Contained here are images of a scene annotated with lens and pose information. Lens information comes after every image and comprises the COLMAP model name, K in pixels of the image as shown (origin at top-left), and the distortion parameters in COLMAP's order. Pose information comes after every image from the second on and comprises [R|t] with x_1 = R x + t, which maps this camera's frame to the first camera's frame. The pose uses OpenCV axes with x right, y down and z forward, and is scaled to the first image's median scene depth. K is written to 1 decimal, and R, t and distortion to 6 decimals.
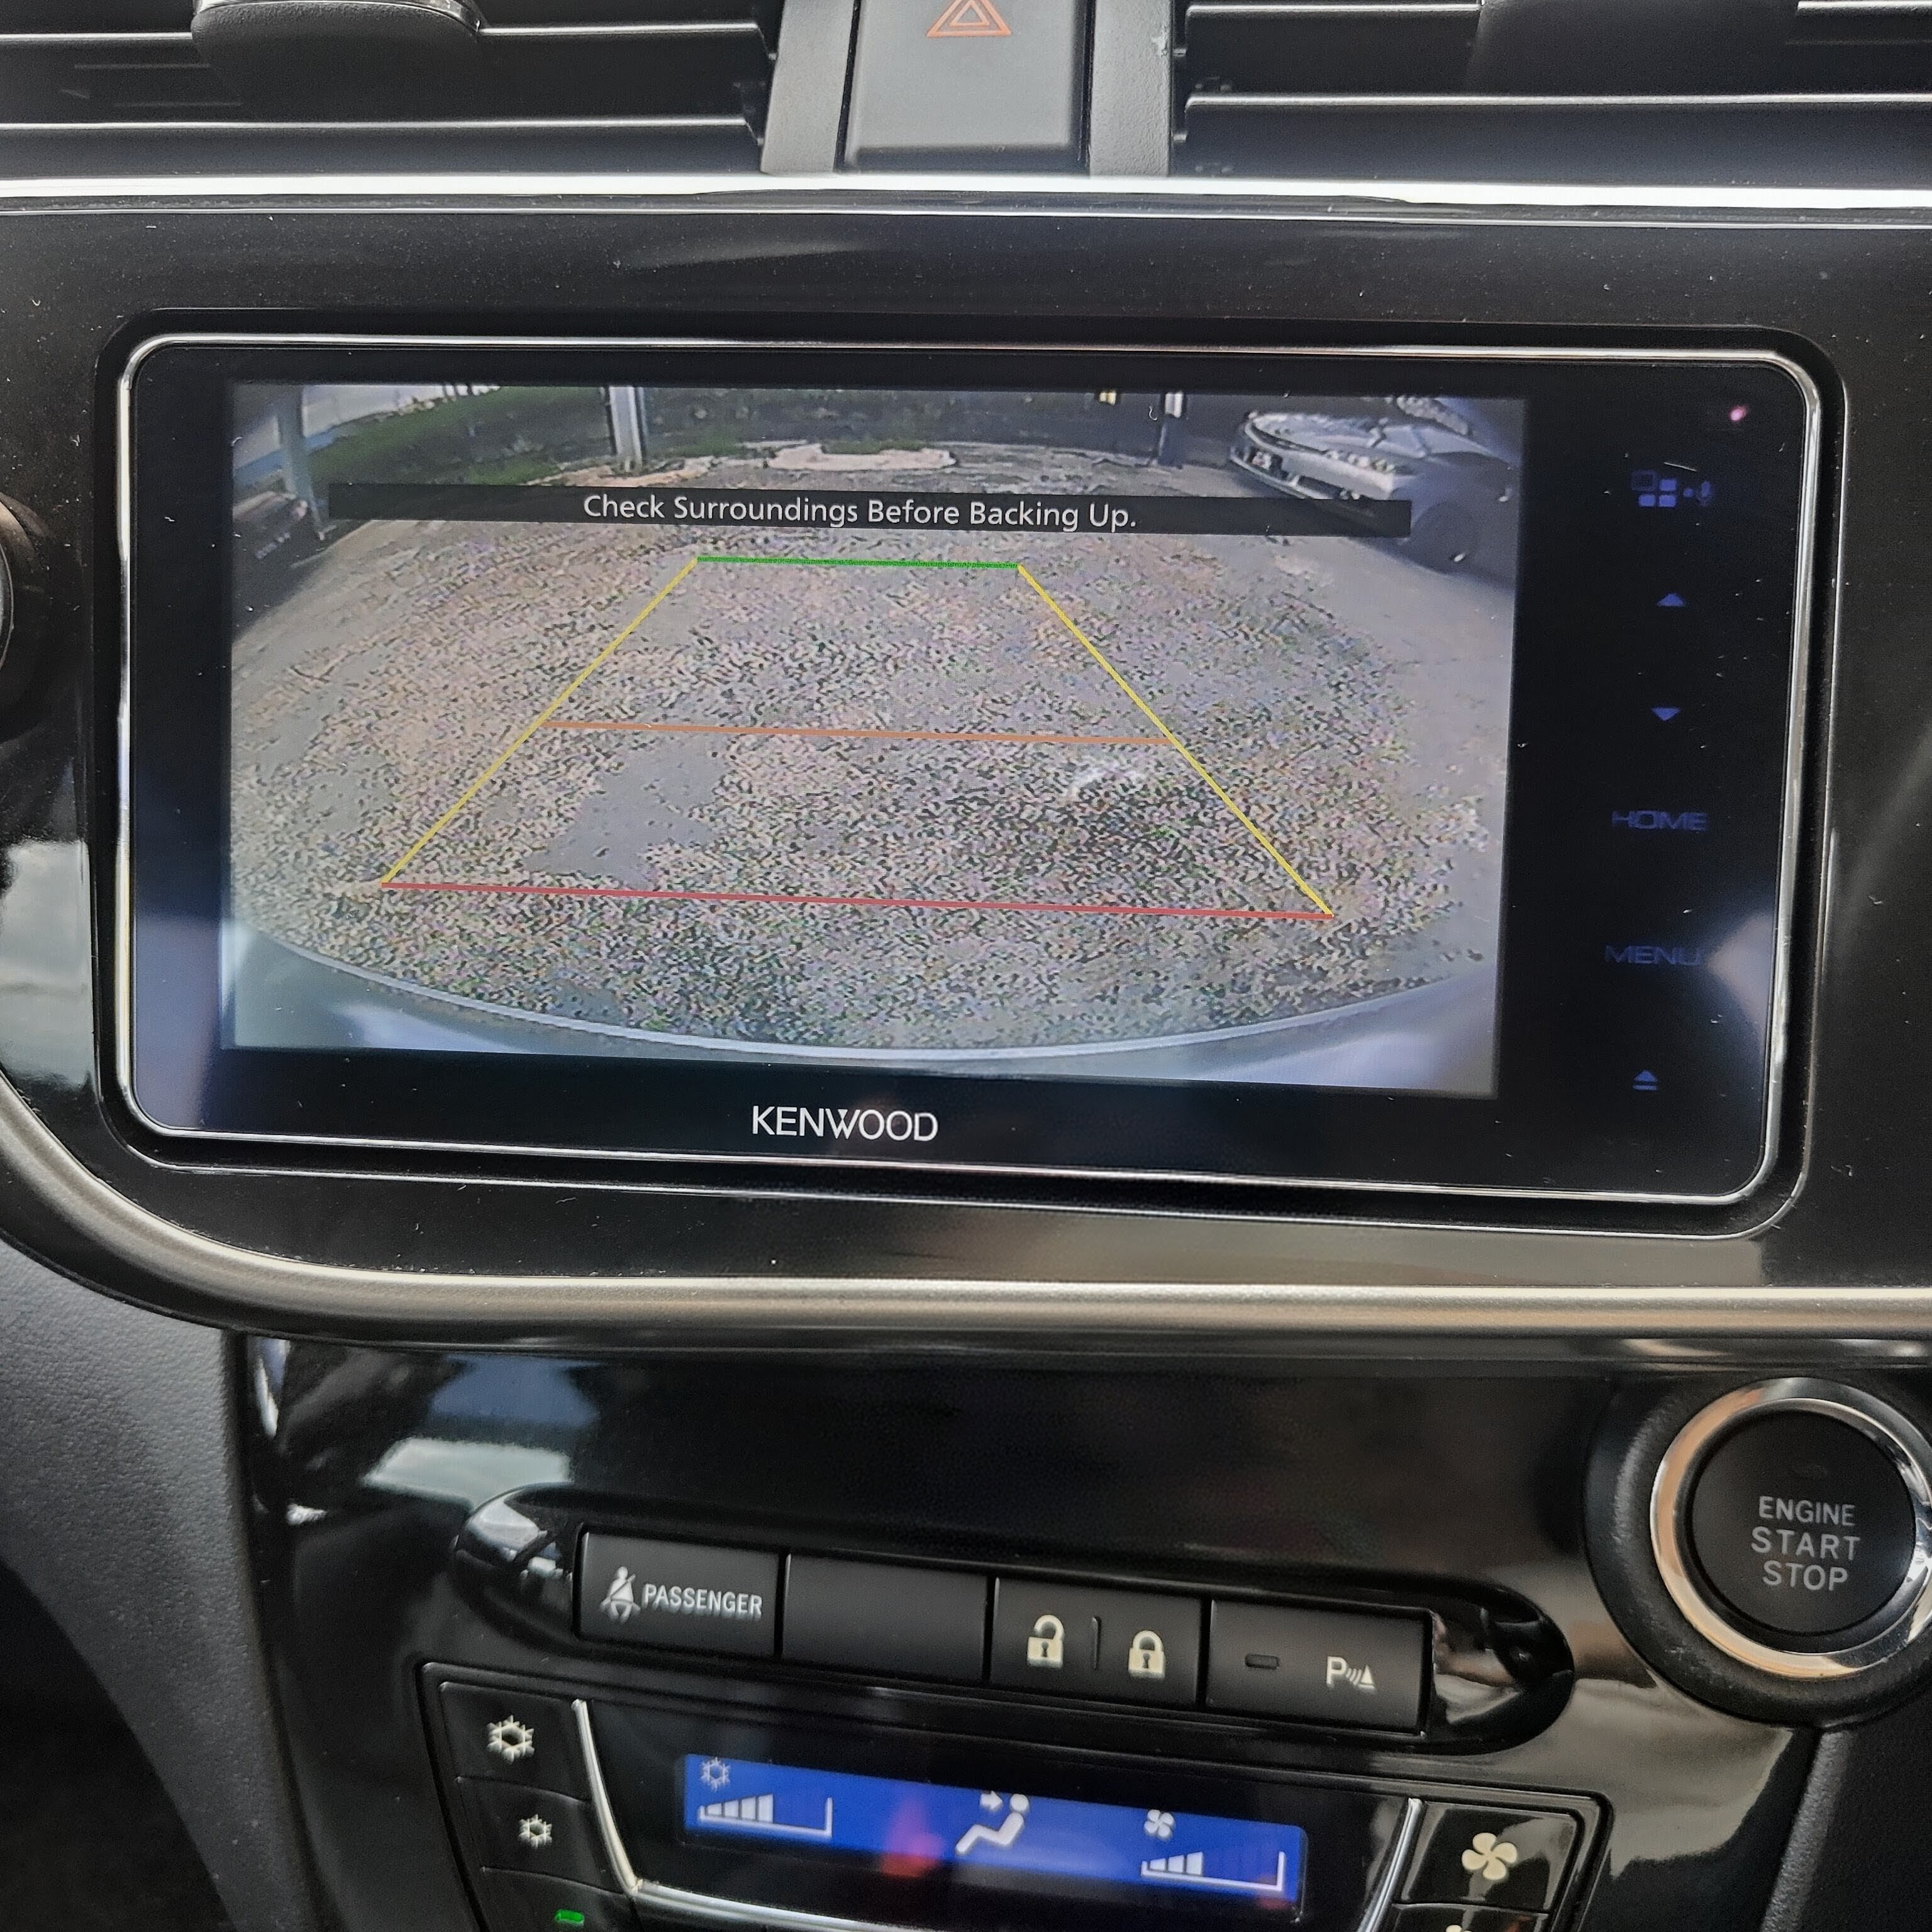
lens RADIAL K [[1954.6, 0, 966.0], [0, 1954.6, 966.0], [0, 0, 1]] dist [-0.055228, 0.054267]
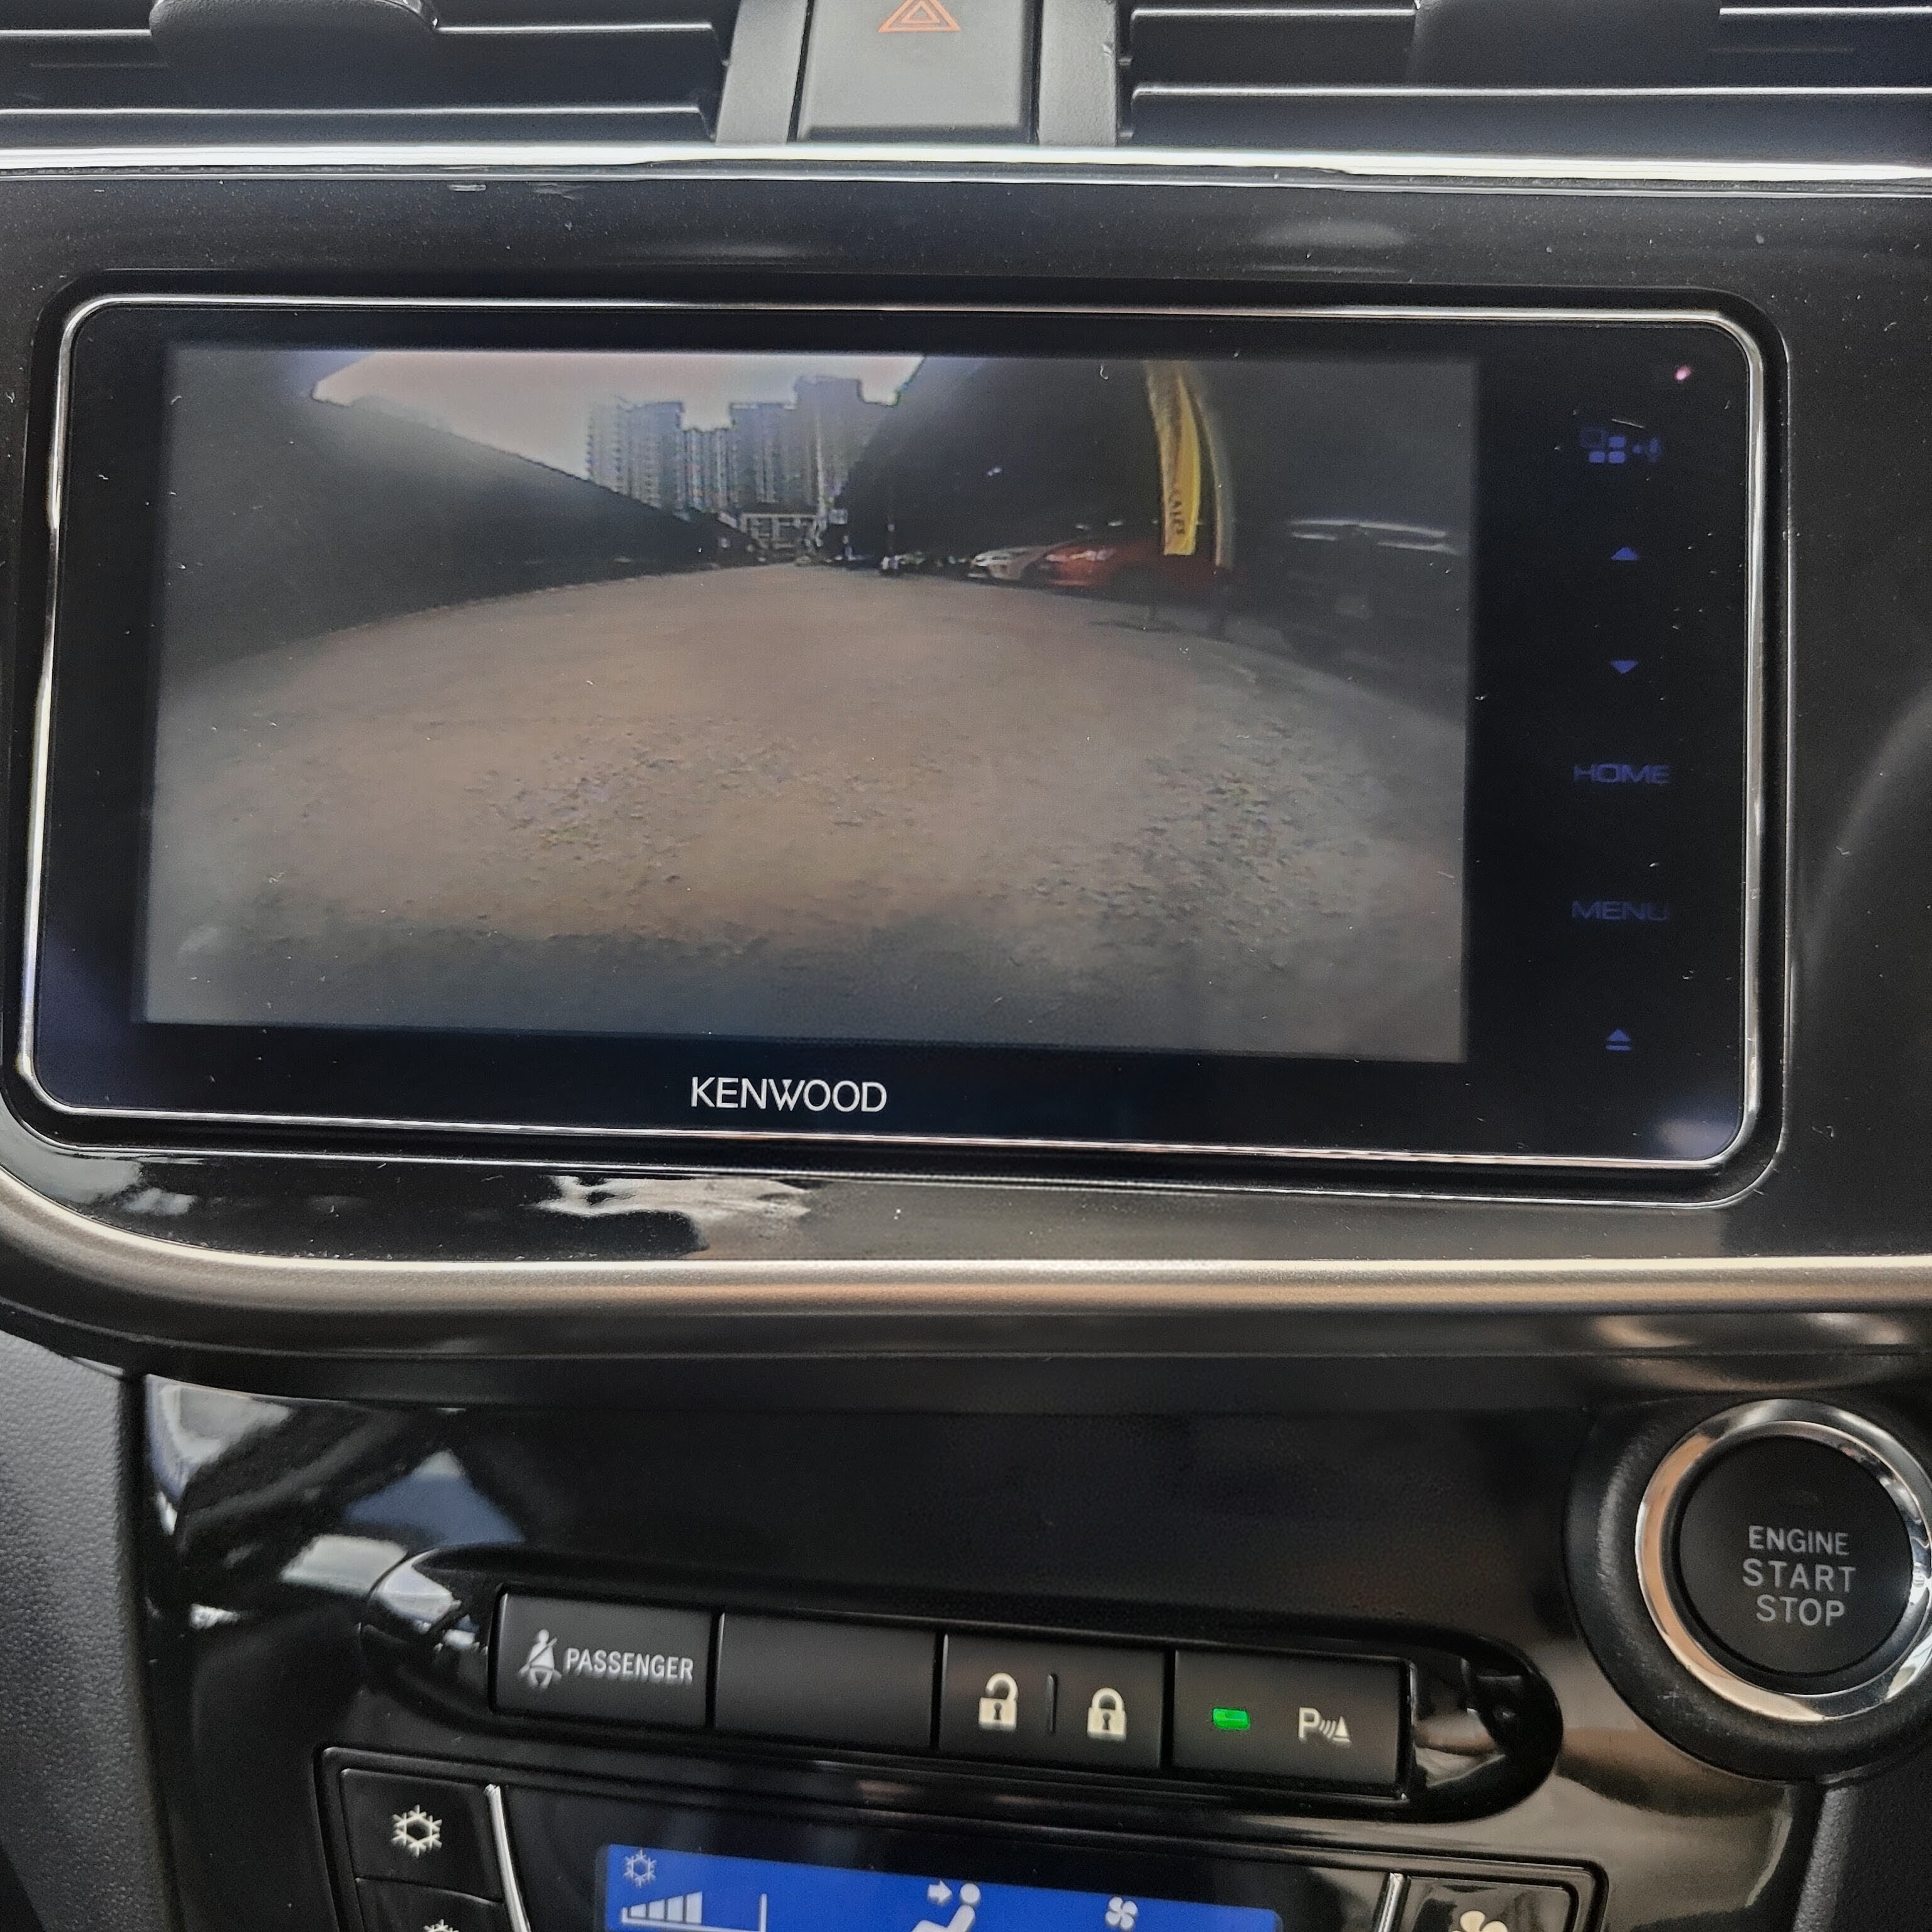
lens RADIAL K [[1954.6, 0, 966.0], [0, 1954.6, 966.0], [0, 0, 1]] dist [-0.055228, 0.054267]
pose [[0.999440, 0.001343, 0.033438, -0.006148], [0.002559, 0.993201, -0.116388, 0.105681], [-0.033367, 0.116408, 0.992641, 0.035409]]
